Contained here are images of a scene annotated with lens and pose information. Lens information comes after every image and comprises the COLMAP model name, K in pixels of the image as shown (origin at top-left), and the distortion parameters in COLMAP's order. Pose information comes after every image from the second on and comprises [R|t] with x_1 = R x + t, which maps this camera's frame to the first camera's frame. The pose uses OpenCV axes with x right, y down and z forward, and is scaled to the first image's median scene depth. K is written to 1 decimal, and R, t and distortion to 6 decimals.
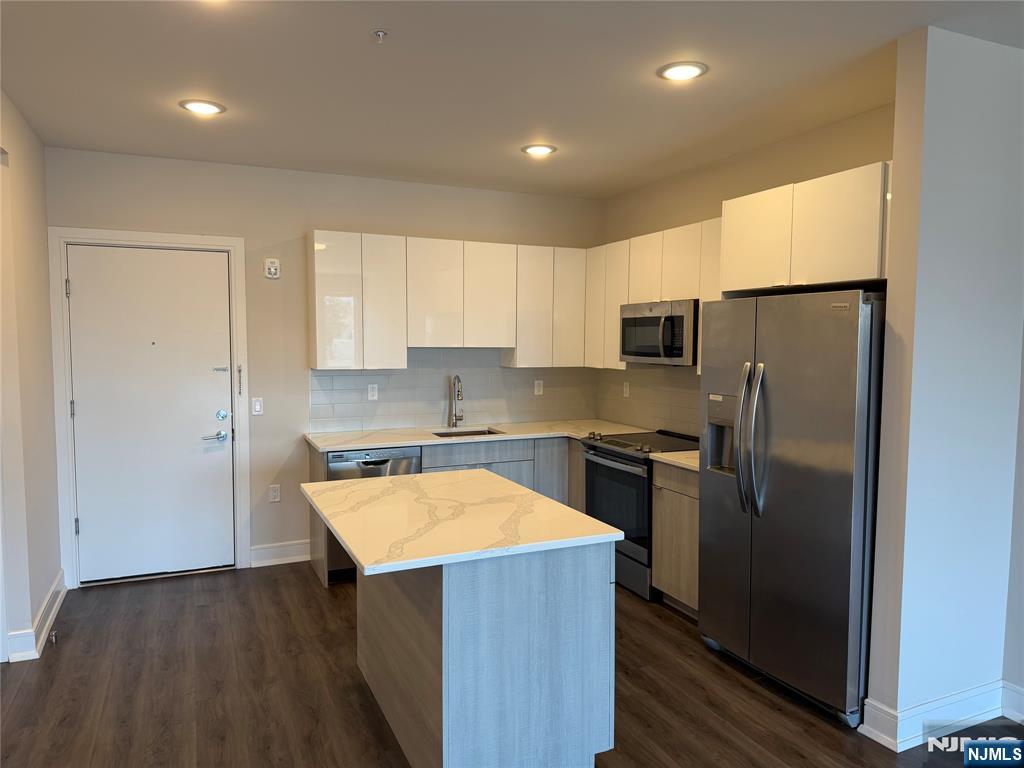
lens RADIAL K [[714.8, 0, 513.4], [0, 714.8, 380.0], [0, 0, 1]] dist [-0.001328, -0.002114]
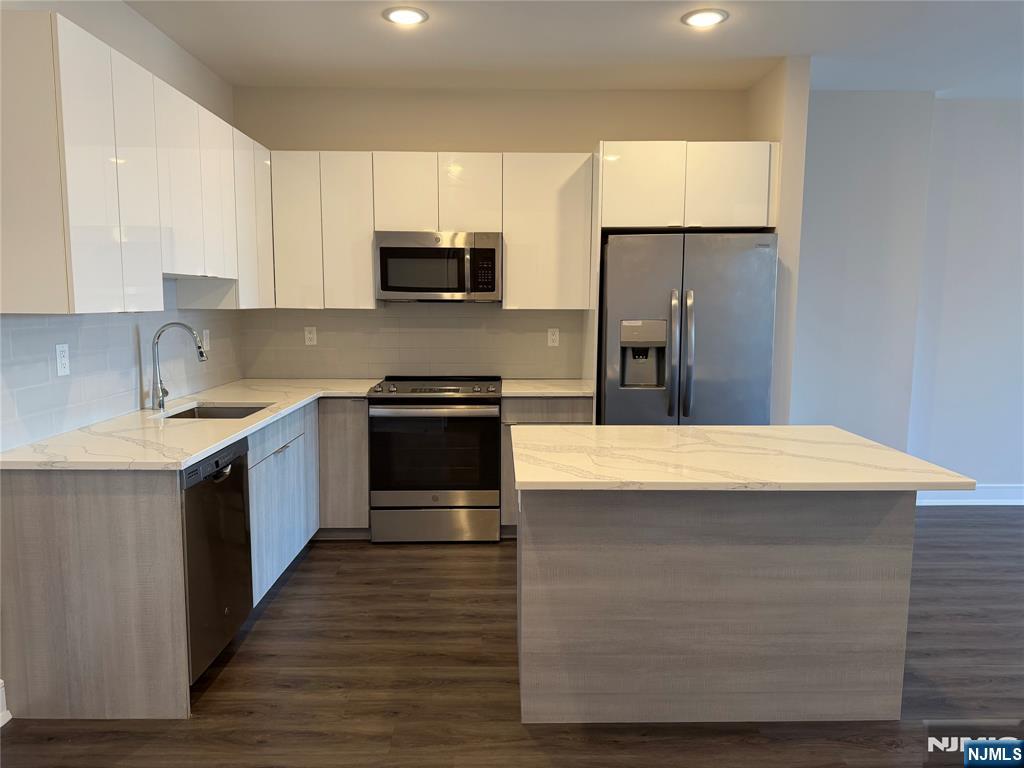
lens RADIAL K [[714.8, 0, 513.6], [0, 714.8, 390.0], [0, 0, 1]] dist [-0.001328, -0.002114]
pose [[0.405237, -0.130679, 0.904824, -0.583642], [0.055291, 0.991423, 0.118423, -0.010551], [-0.912538, 0.002040, 0.408987, 0.510731]]
